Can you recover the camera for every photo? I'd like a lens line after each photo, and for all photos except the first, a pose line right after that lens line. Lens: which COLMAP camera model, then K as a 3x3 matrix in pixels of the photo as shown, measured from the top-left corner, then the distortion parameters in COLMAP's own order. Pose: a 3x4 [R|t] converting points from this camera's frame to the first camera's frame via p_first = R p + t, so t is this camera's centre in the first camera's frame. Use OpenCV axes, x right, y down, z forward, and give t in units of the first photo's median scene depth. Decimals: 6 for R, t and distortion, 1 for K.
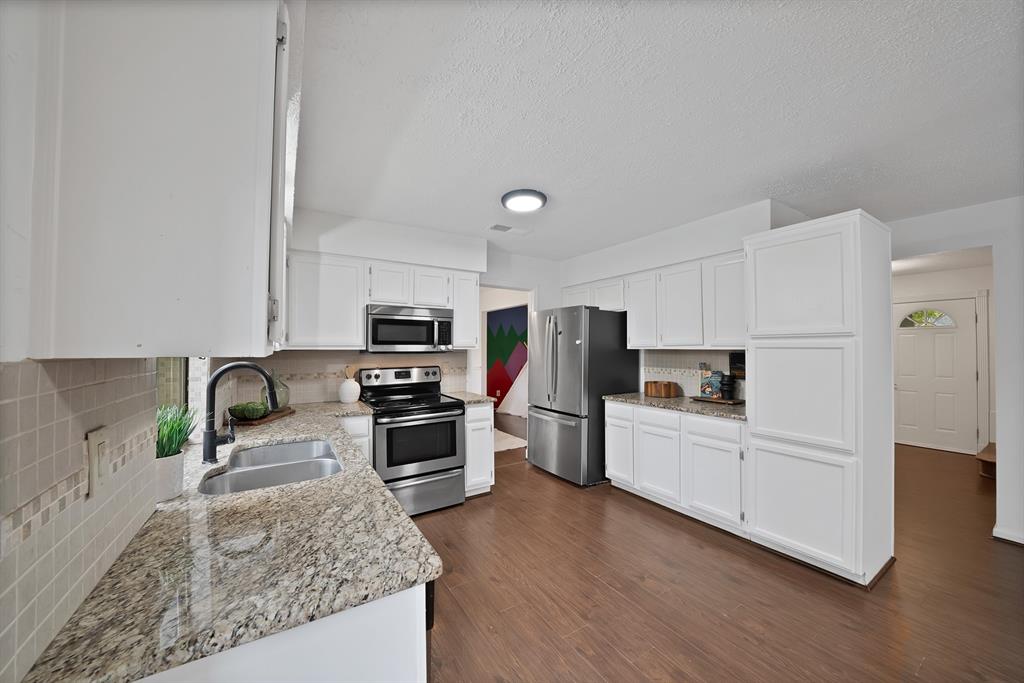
lens RADIAL K [[367.2, 0, 507.8], [0, 367.2, 343.4], [0, 0, 1]] dist [-0.026481, 0.002788]
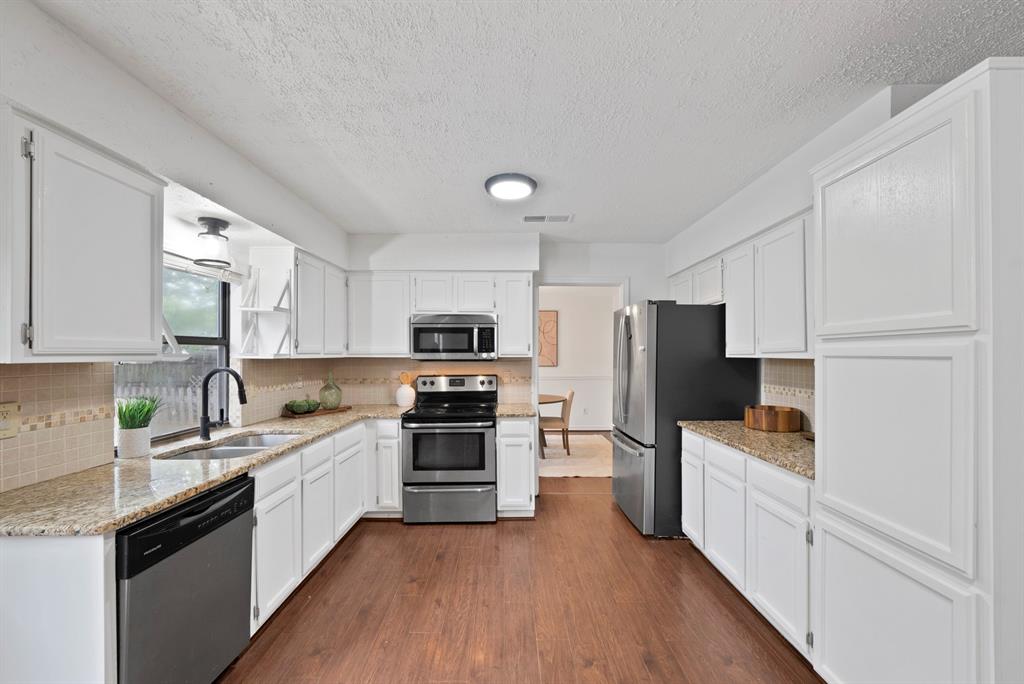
lens RADIAL K [[407.2, 0, 509.7], [0, 407.2, 355.0], [0, 0, 1]] dist [-0.009966, 0.000129]
pose [[0.852469, 0.000071, -0.522779, 0.438902], [0.006161, 0.999929, 0.010182, 0.000070], [0.522742, -0.011900, 0.852408, 0.135720]]
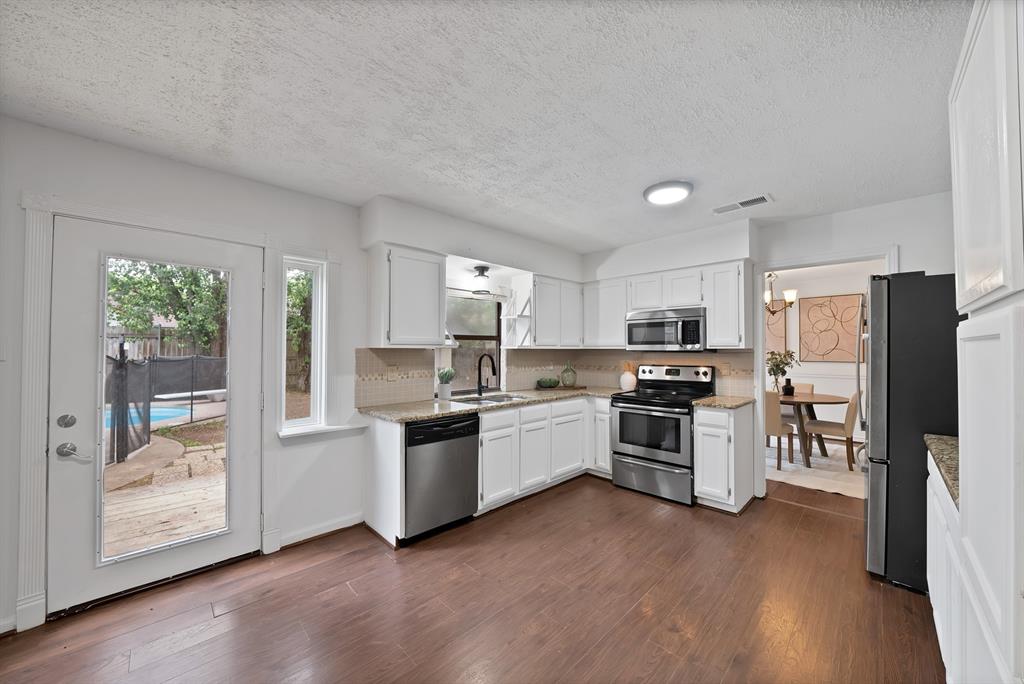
lens RADIAL K [[367.2, 0, 507.8], [0, 367.2, 343.9], [0, 0, 1]] dist [-0.026481, 0.002788]
pose [[0.209727, -0.015474, -0.977638, 0.708395], [0.007816, 0.999869, -0.014149, 0.013840], [0.977729, -0.004674, 0.209820, 0.309657]]
